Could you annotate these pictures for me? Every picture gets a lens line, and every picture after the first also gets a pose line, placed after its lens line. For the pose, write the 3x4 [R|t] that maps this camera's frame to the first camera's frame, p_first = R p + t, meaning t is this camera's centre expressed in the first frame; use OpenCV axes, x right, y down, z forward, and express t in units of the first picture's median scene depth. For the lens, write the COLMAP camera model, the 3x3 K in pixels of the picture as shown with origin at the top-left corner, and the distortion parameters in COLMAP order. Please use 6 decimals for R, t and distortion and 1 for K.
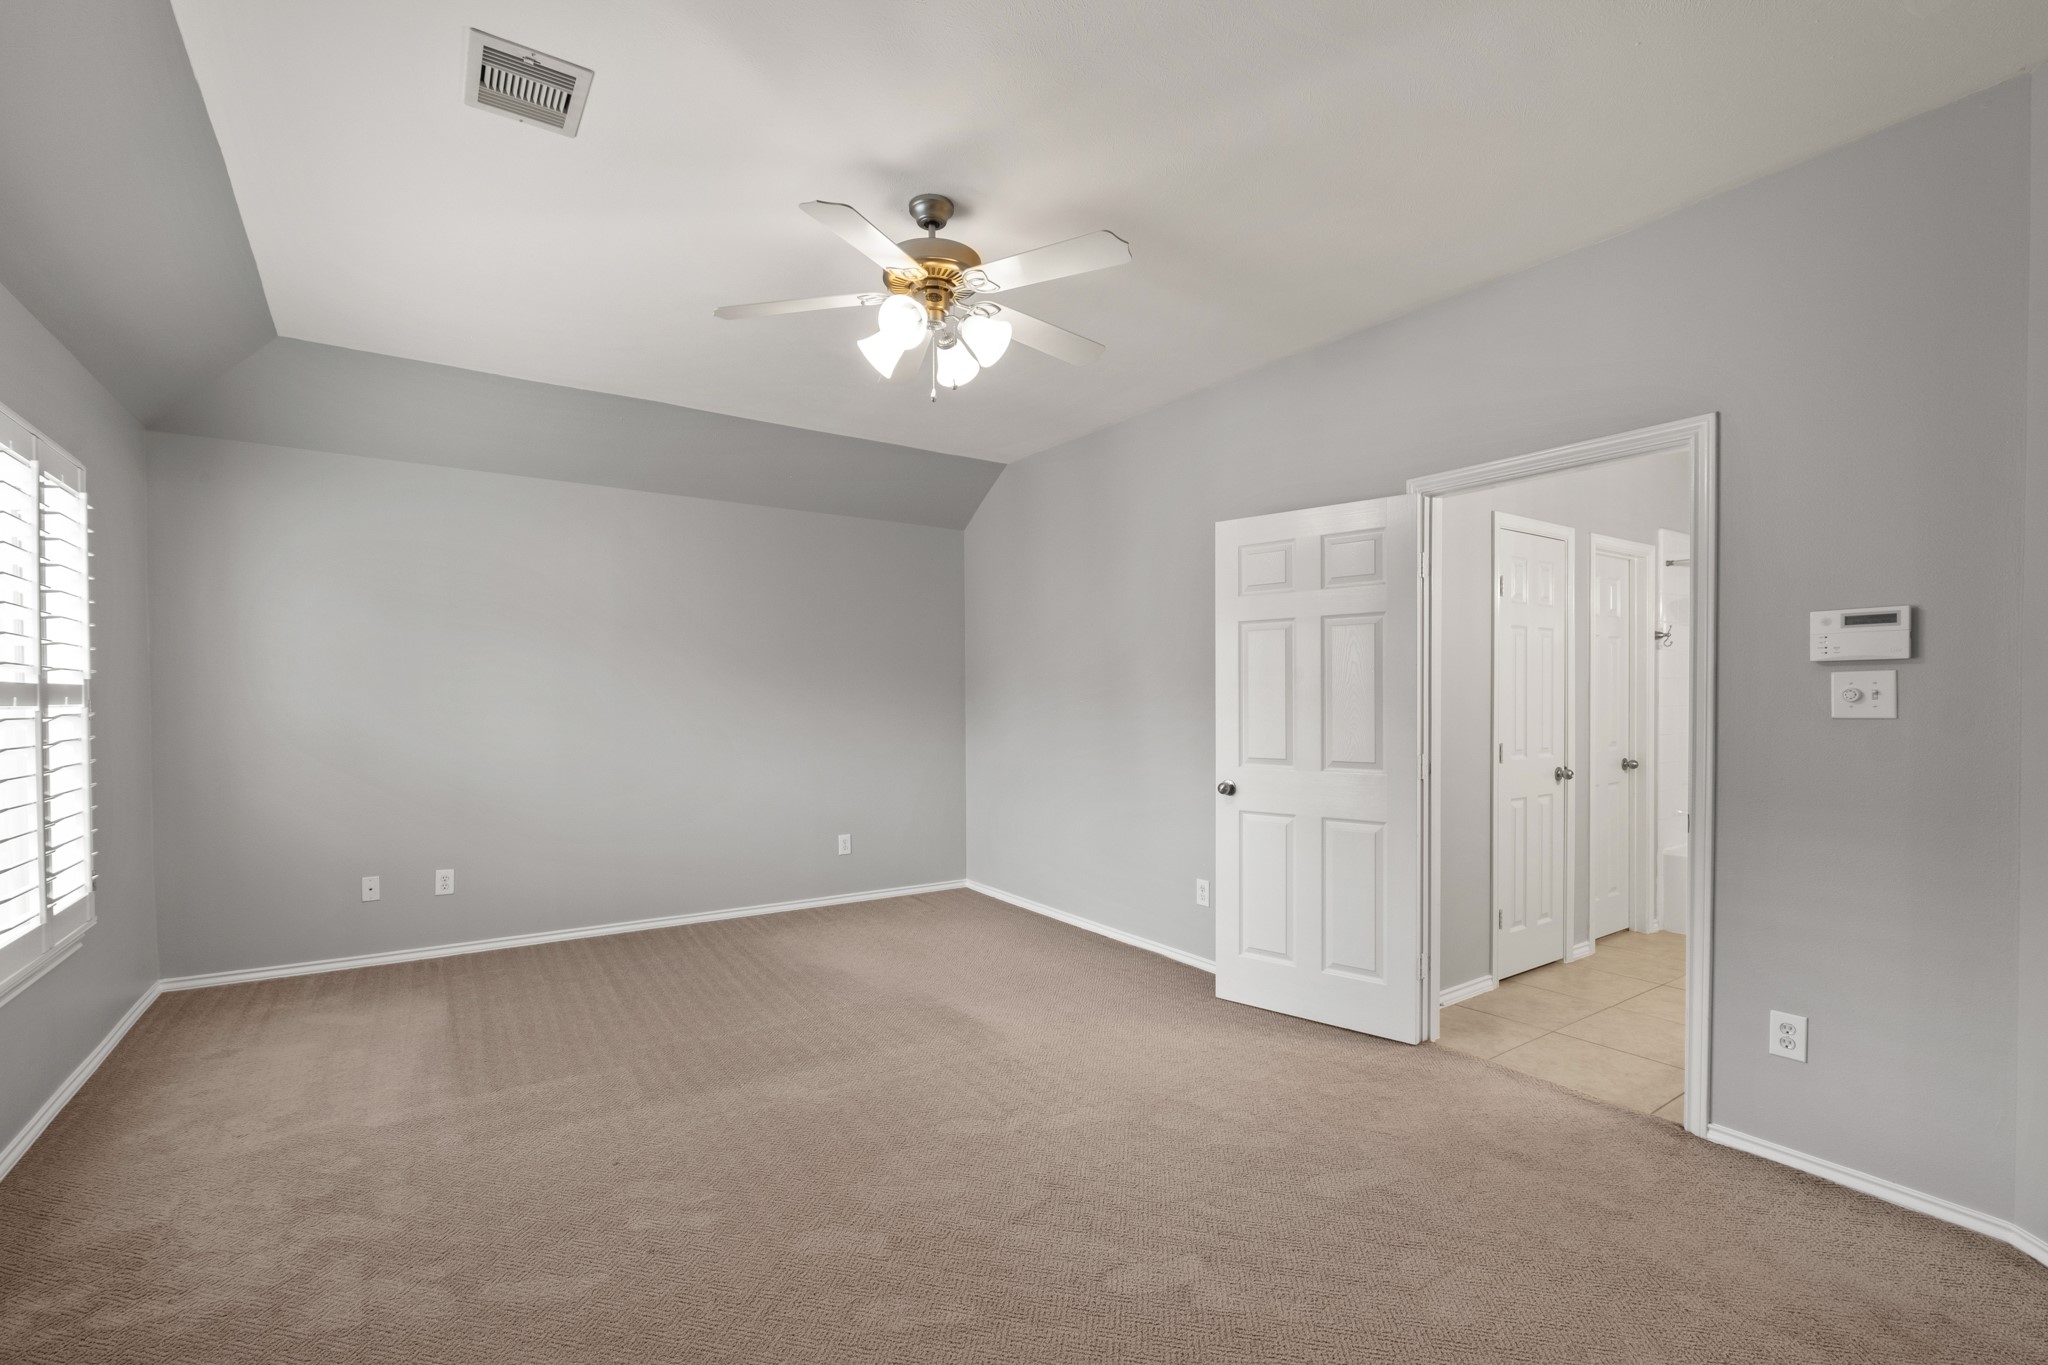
lens RADIAL K [[886.5, 0, 980.4], [0, 886.5, 709.9], [0, 0, 1]] dist [-0.009625, 0.000807]
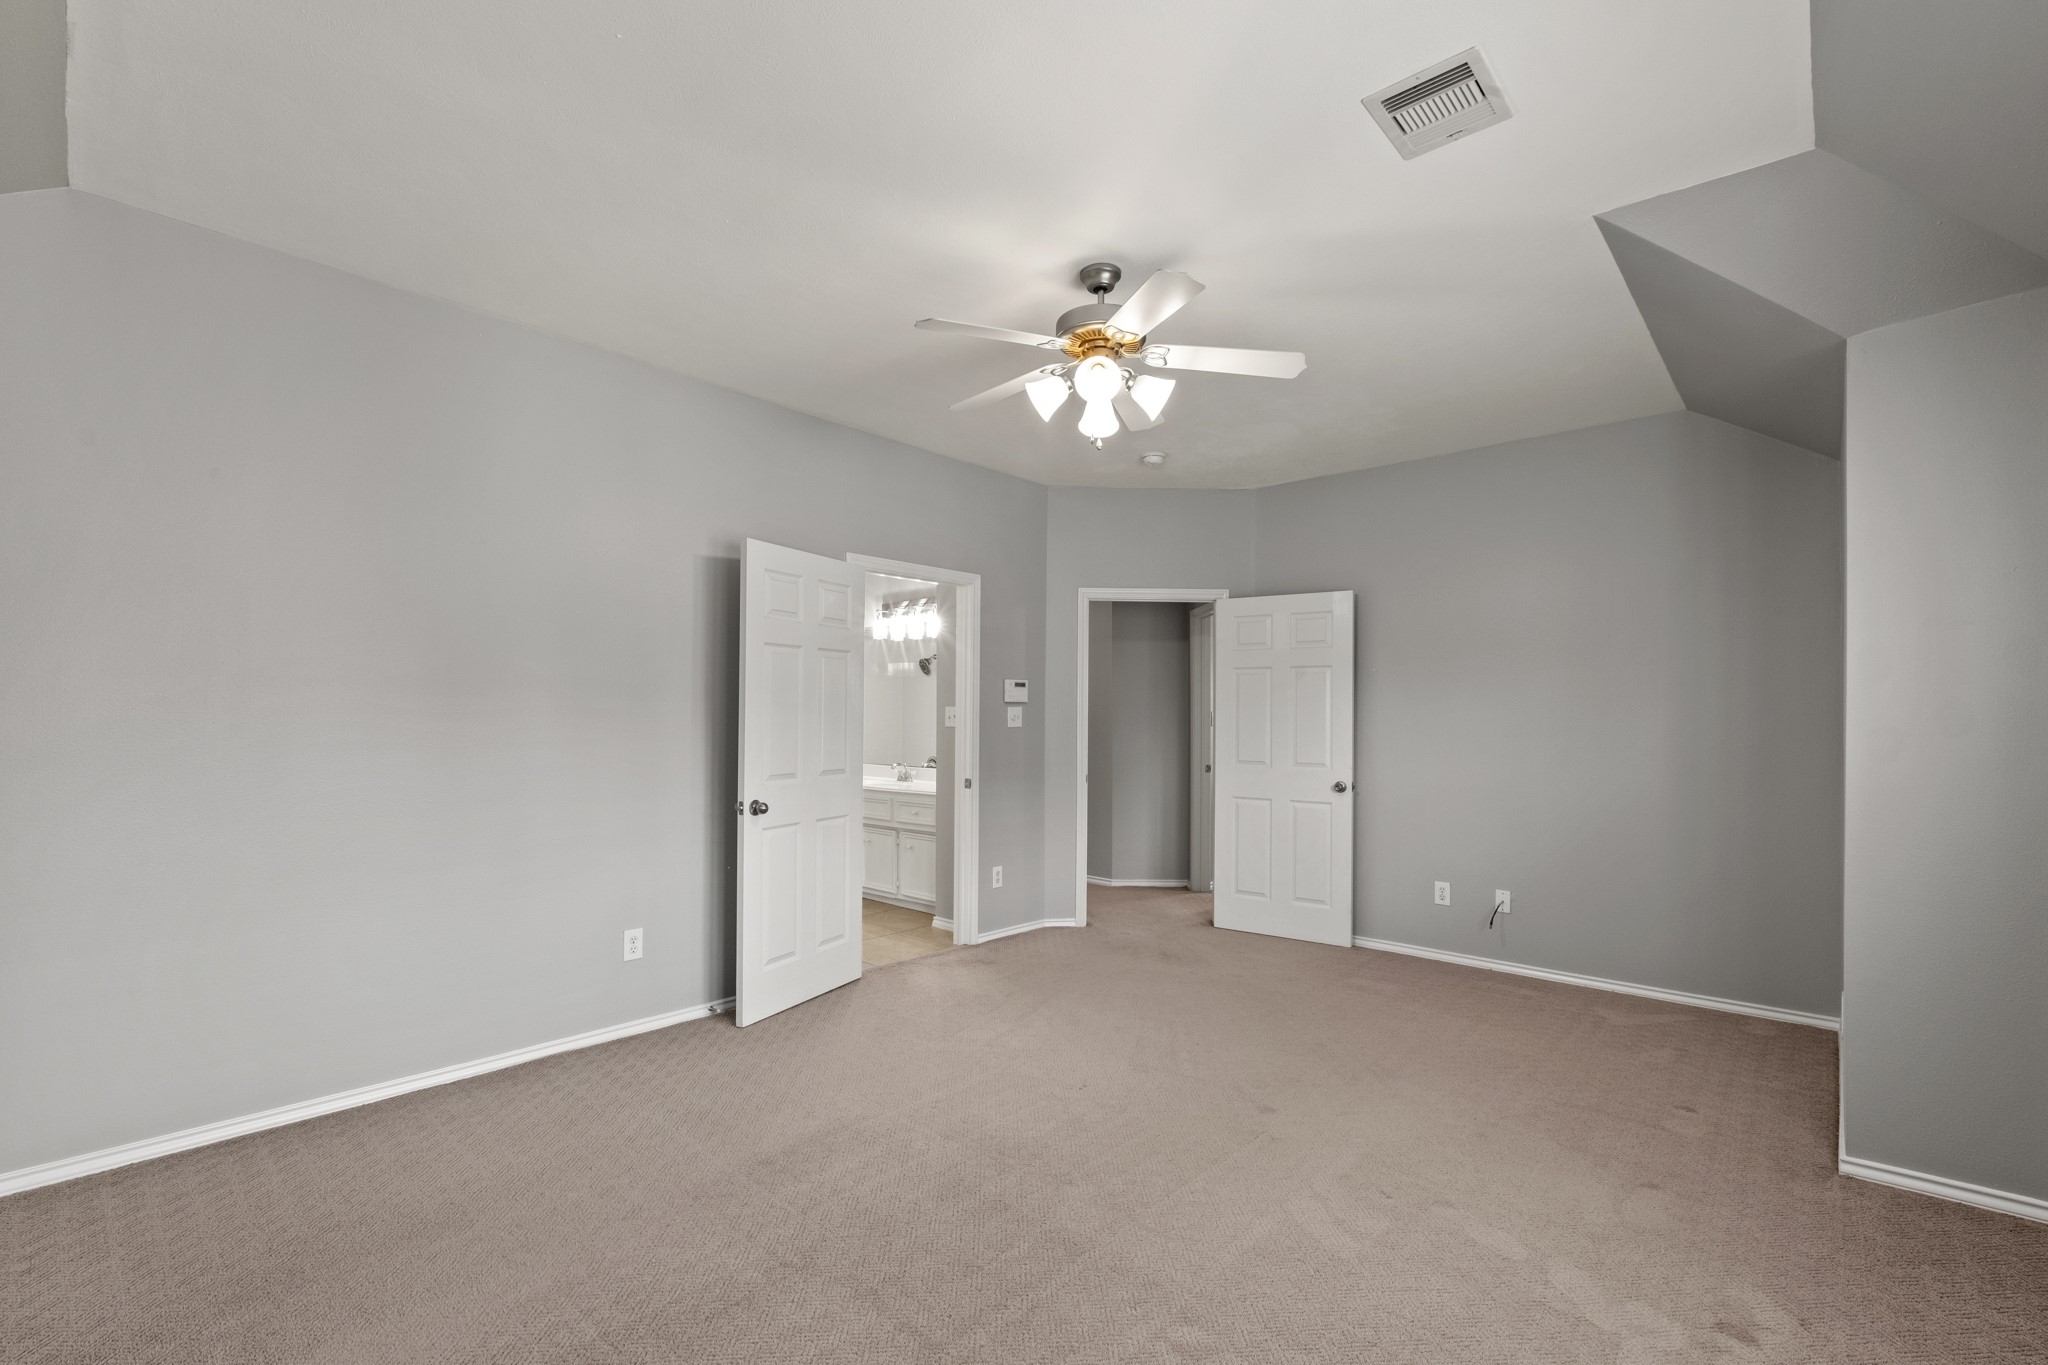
lens RADIAL K [[886.5, 0, 1020.6], [0, 886.5, 684.4], [0, 0, 1]] dist [-0.009625, 0.000807]
pose [[-0.265253, 0.026179, 0.963823, -0.851190], [-0.002474, 0.999610, -0.027832, -0.026007], [-0.964176, -0.009767, -0.265085, 1.097407]]
